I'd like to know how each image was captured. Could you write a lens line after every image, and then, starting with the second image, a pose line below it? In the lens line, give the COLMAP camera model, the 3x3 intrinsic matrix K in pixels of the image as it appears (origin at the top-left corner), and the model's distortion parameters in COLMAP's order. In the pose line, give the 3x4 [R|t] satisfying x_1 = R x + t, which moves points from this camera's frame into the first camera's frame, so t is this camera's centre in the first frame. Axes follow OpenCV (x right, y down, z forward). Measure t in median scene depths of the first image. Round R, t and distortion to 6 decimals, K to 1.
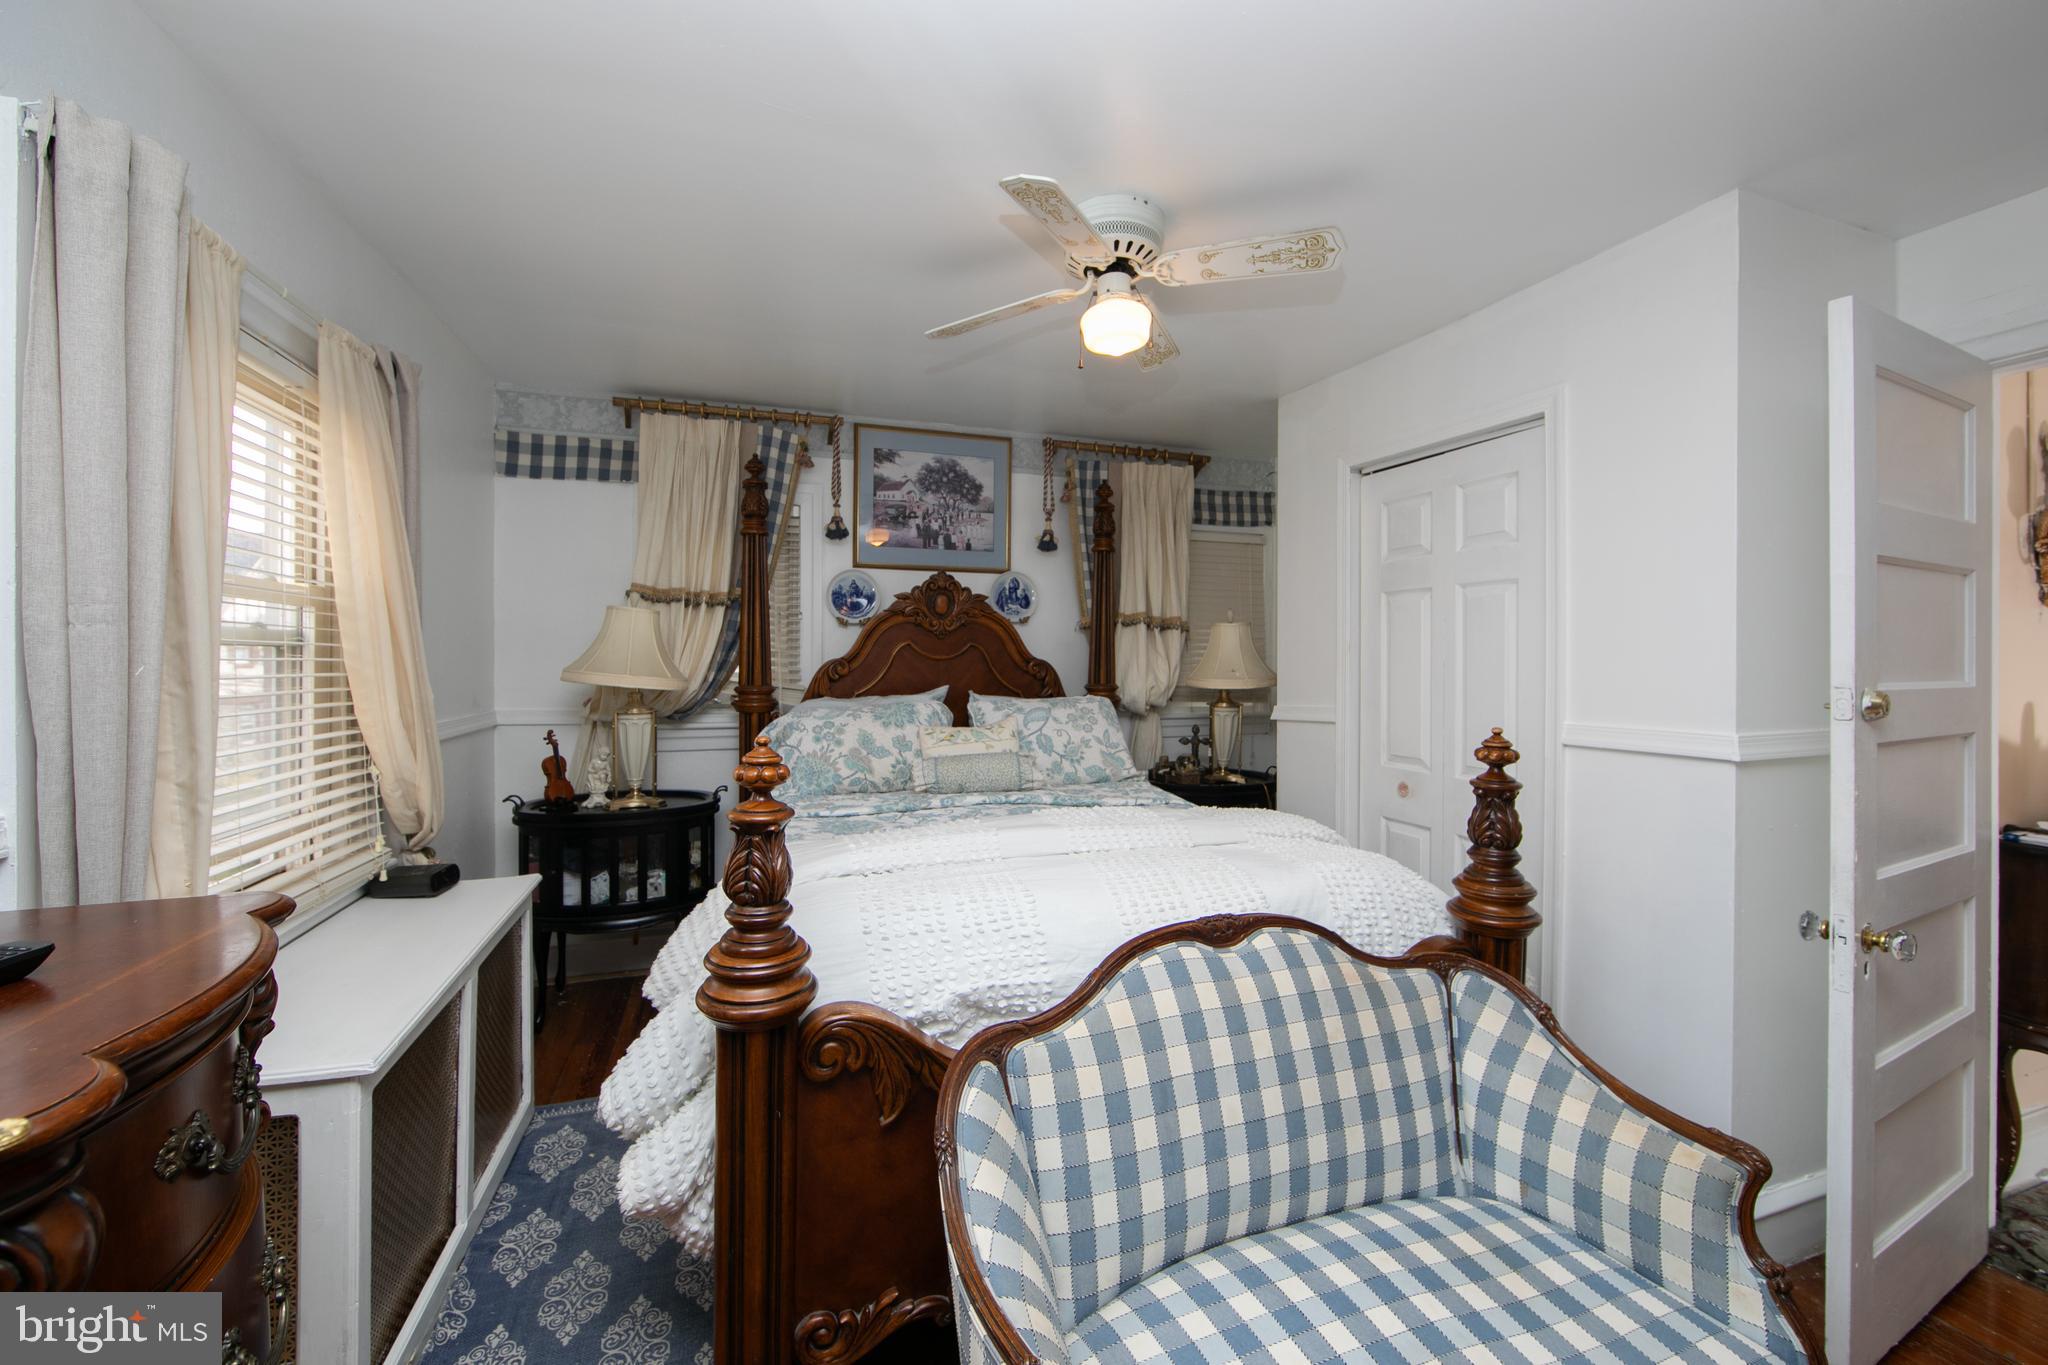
lens RADIAL K [[830.7, 0, 1036.1], [0, 830.7, 667.2], [0, 0, 1]] dist [-0.016133, -0.000049]
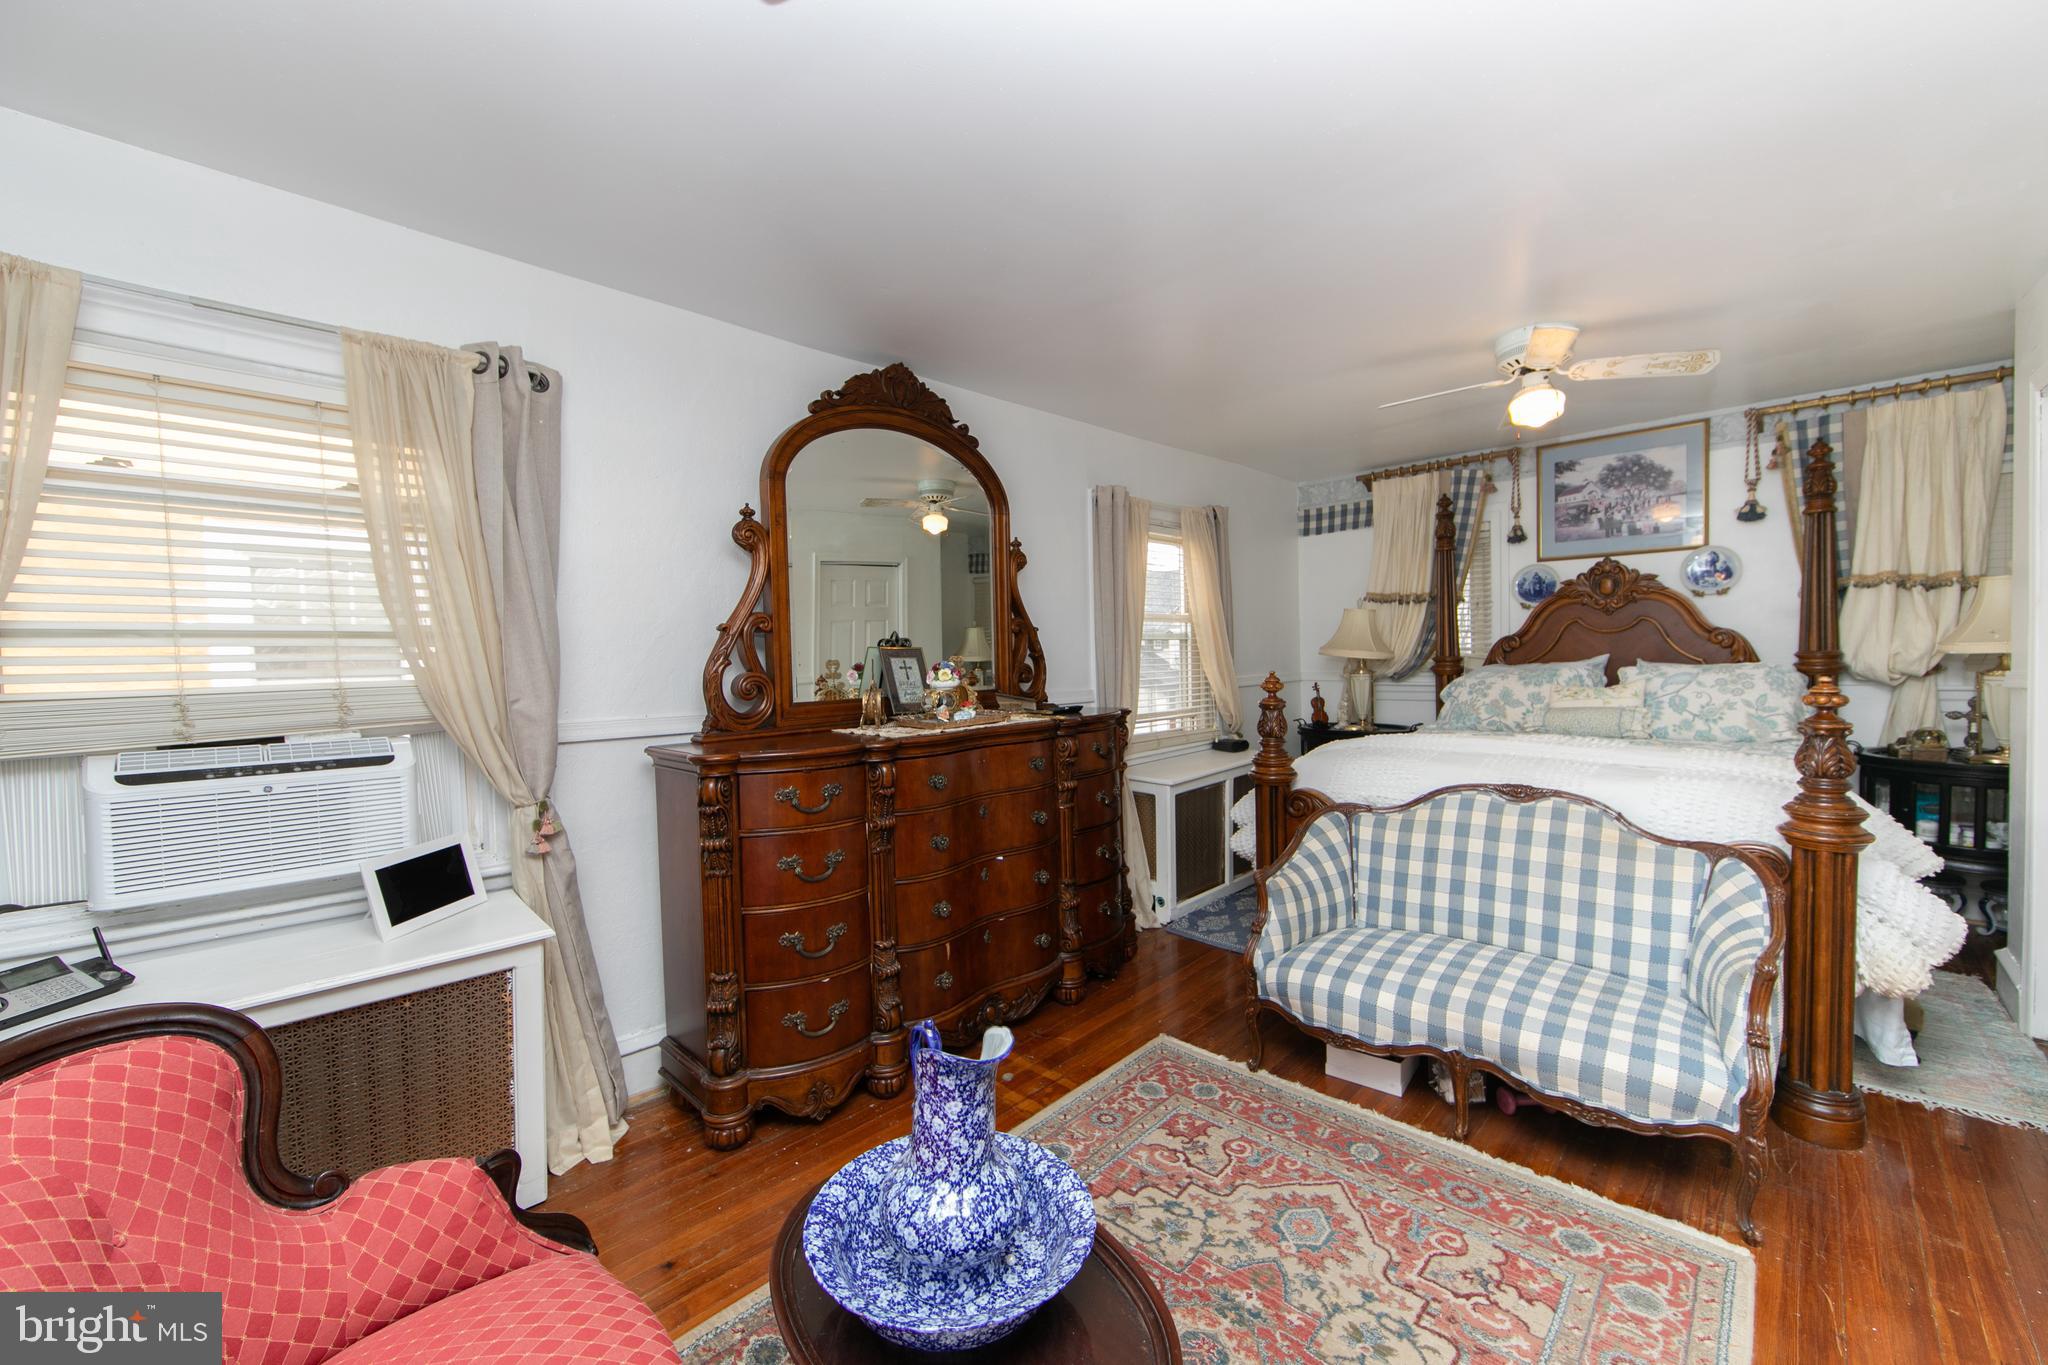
lens RADIAL K [[782.3, 0, 1026.0], [0, 782.3, 694.0], [0, 0, 1]] dist [-0.001101, 0.000004]
pose [[0.462615, 0.030856, -0.886022, 0.533977], [0.020284, 0.998764, 0.045374, 0.012054], [0.886327, -0.038963, 0.461417, -0.277212]]
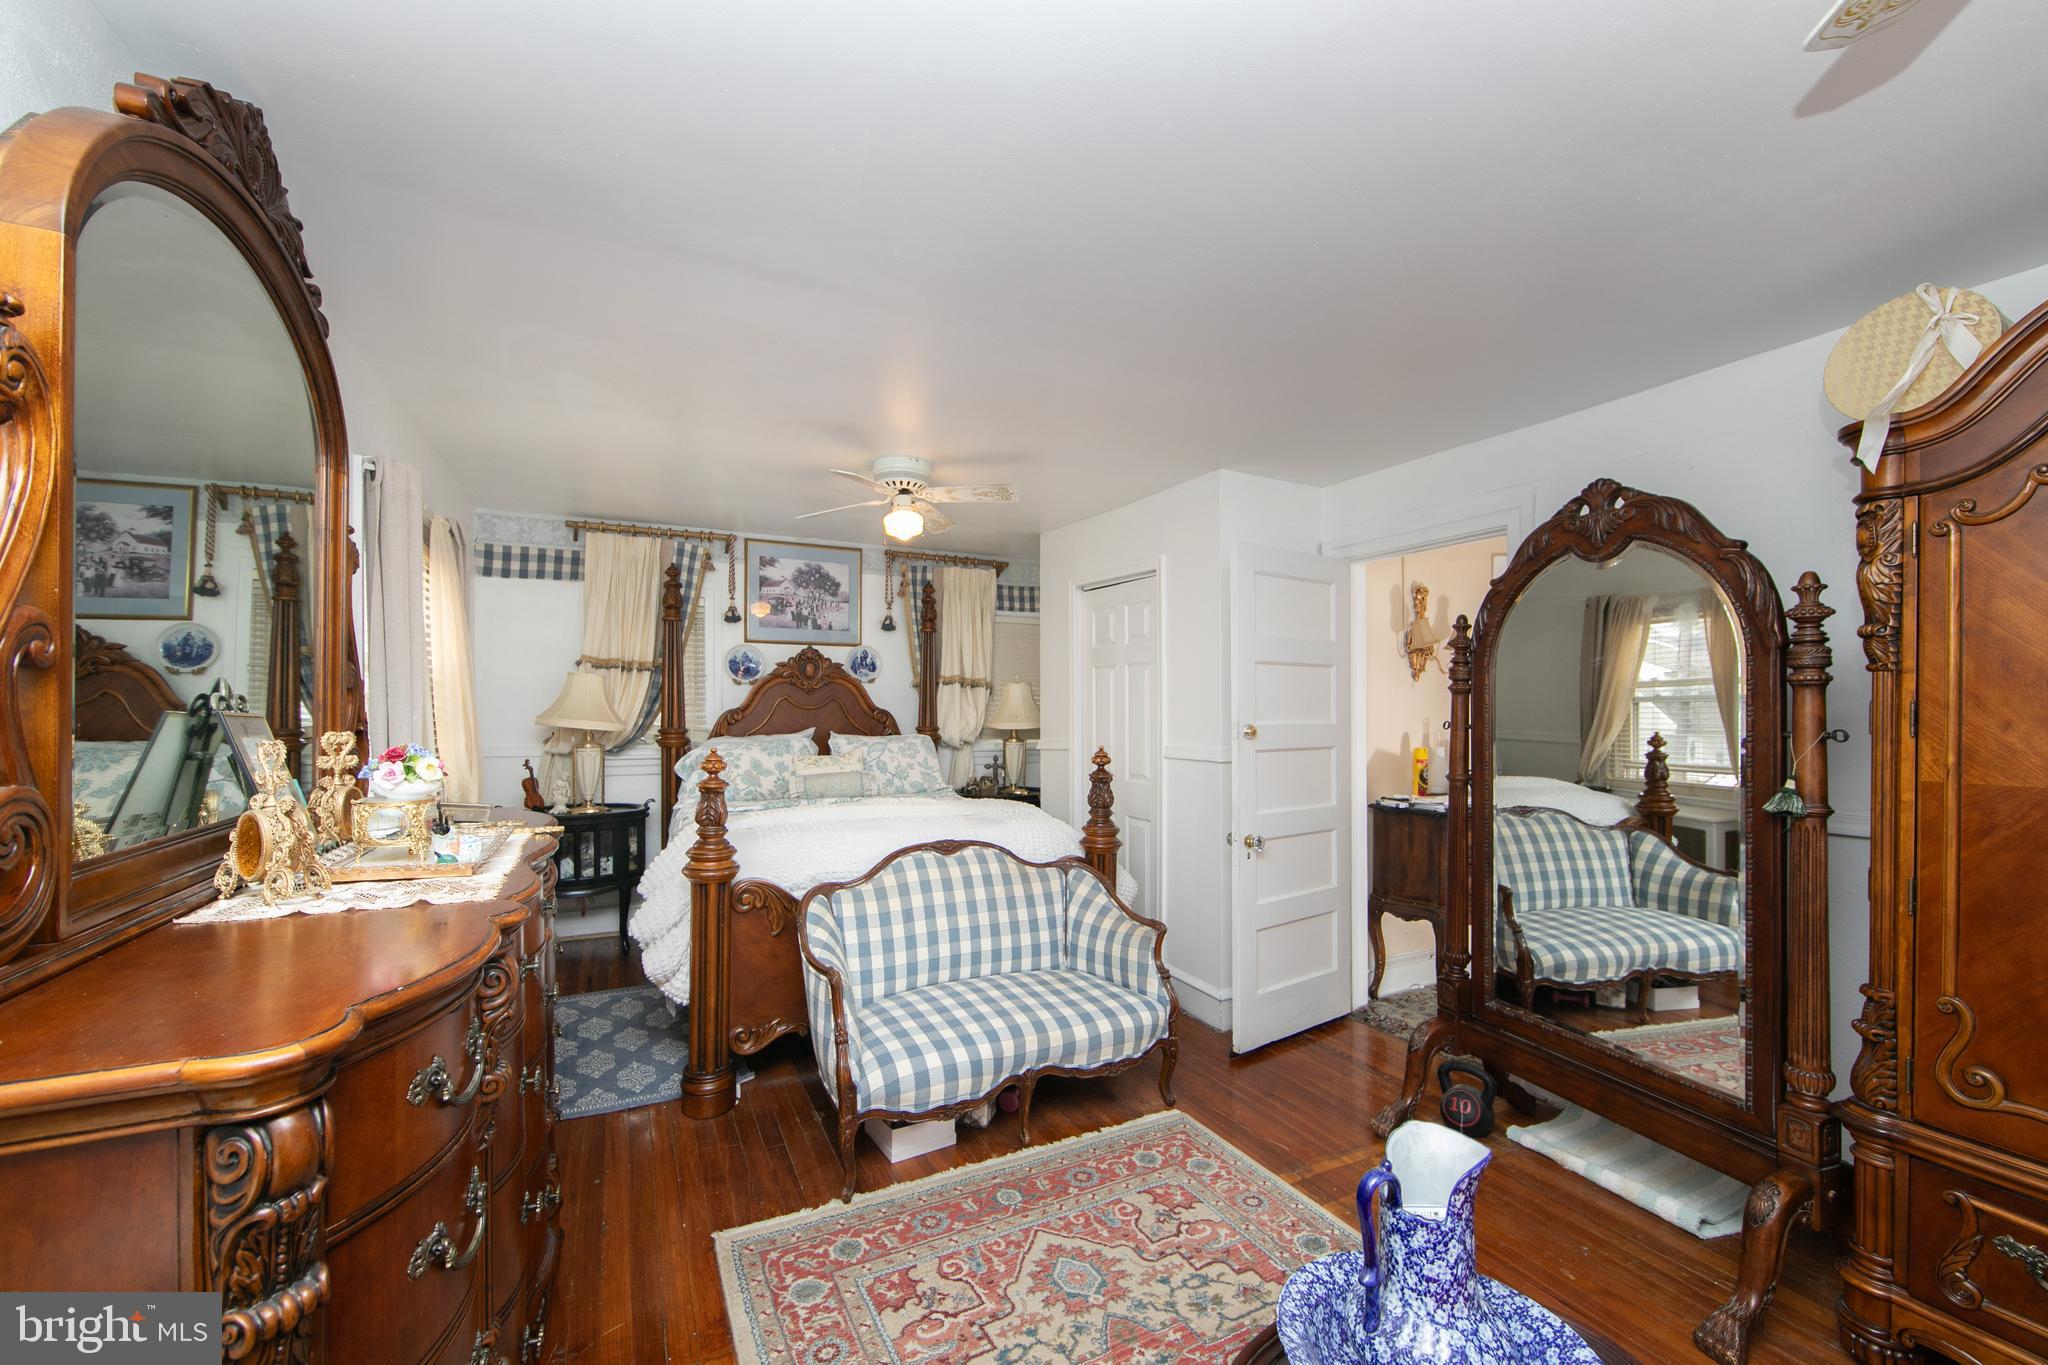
lens RADIAL K [[811.3, 0, 1019.6], [0, 811.3, 717.5], [0, 0, 1]] dist [-0.001448, -0.000113]
pose [[0.992085, -0.003146, 0.125529, 0.070668], [0.002570, 0.999985, 0.004754, -0.000655], [-0.125542, -0.004393, 0.992079, -0.439023]]
